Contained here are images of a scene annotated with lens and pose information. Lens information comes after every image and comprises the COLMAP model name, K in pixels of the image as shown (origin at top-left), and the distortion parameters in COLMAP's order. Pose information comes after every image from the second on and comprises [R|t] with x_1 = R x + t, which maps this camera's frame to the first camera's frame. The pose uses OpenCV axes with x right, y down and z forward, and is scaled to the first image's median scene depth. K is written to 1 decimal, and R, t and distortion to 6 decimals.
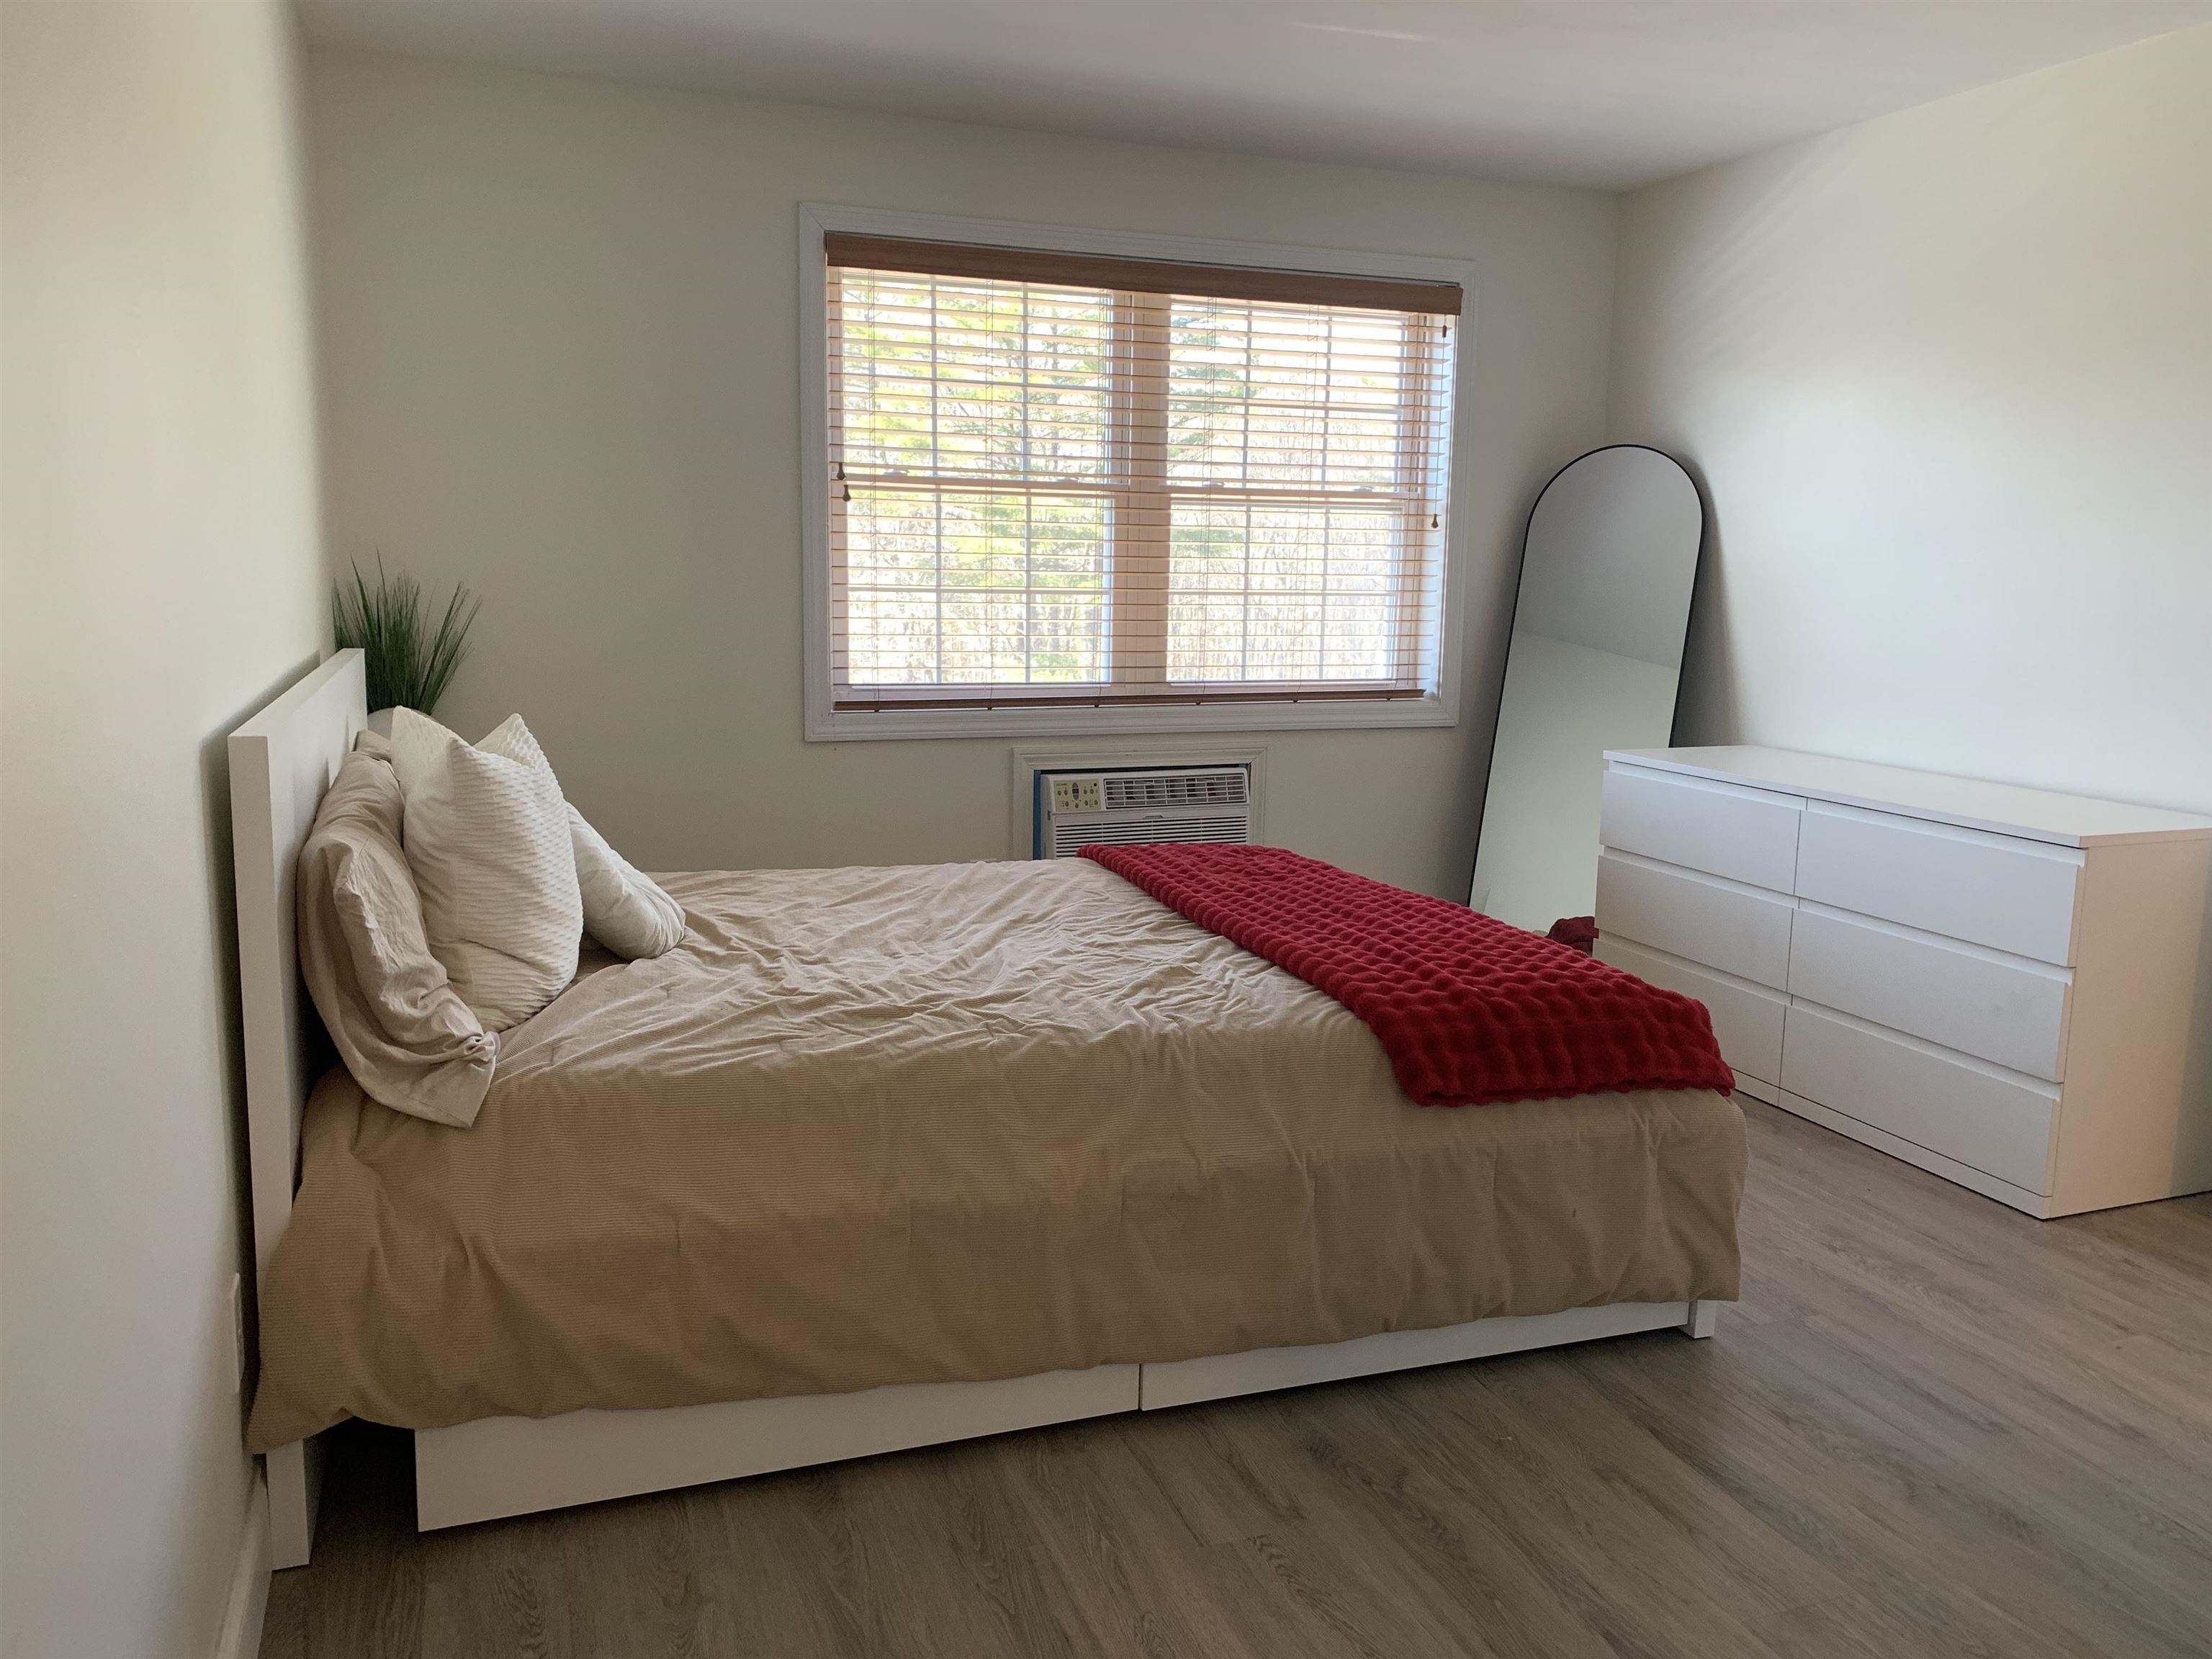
lens RADIAL K [[1687.0, 0, 1110.2], [0, 1687.0, 813.2], [0, 0, 1]] dist [0.008980, -0.010451]
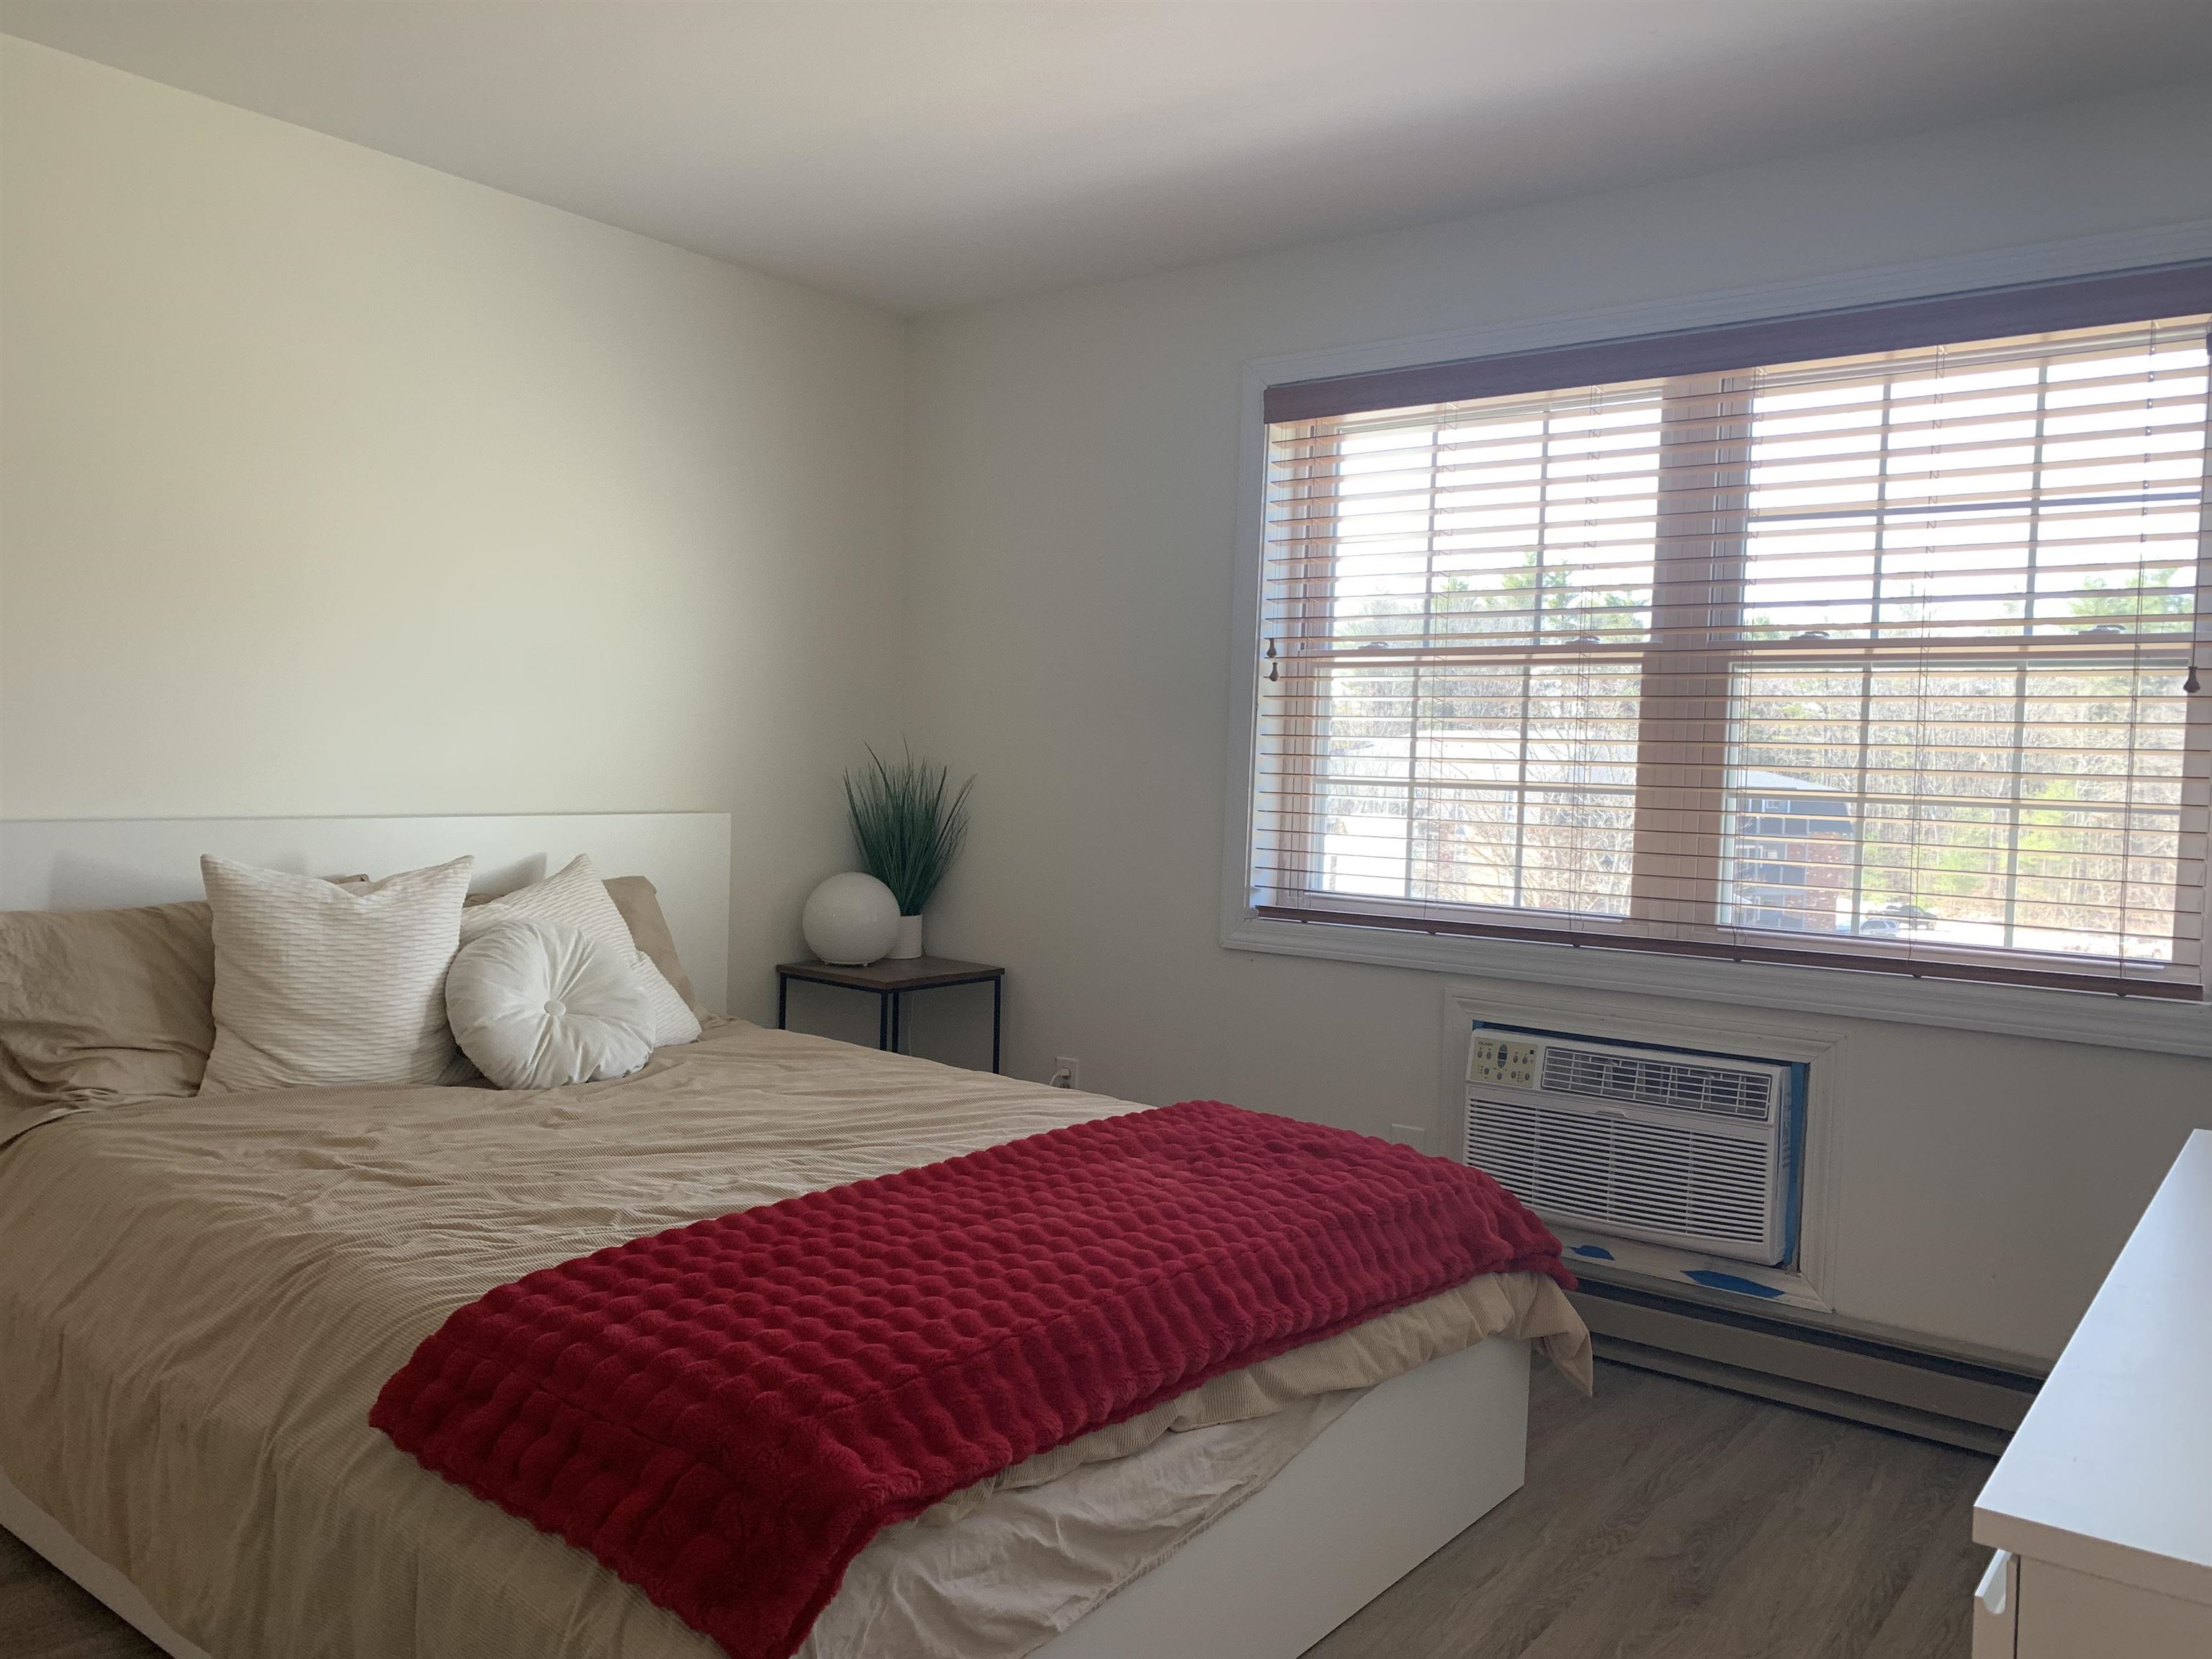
lens RADIAL K [[1679.2, 0, 1108.2], [0, 1679.2, 790.9], [0, 0, 1]] dist [0.097406, -0.144352]
pose [[0.543957, 0.011302, -0.839037, 0.477336], [-0.148919, 0.985337, -0.083273, -0.038174], [0.825793, 0.170246, 0.537664, 0.428866]]
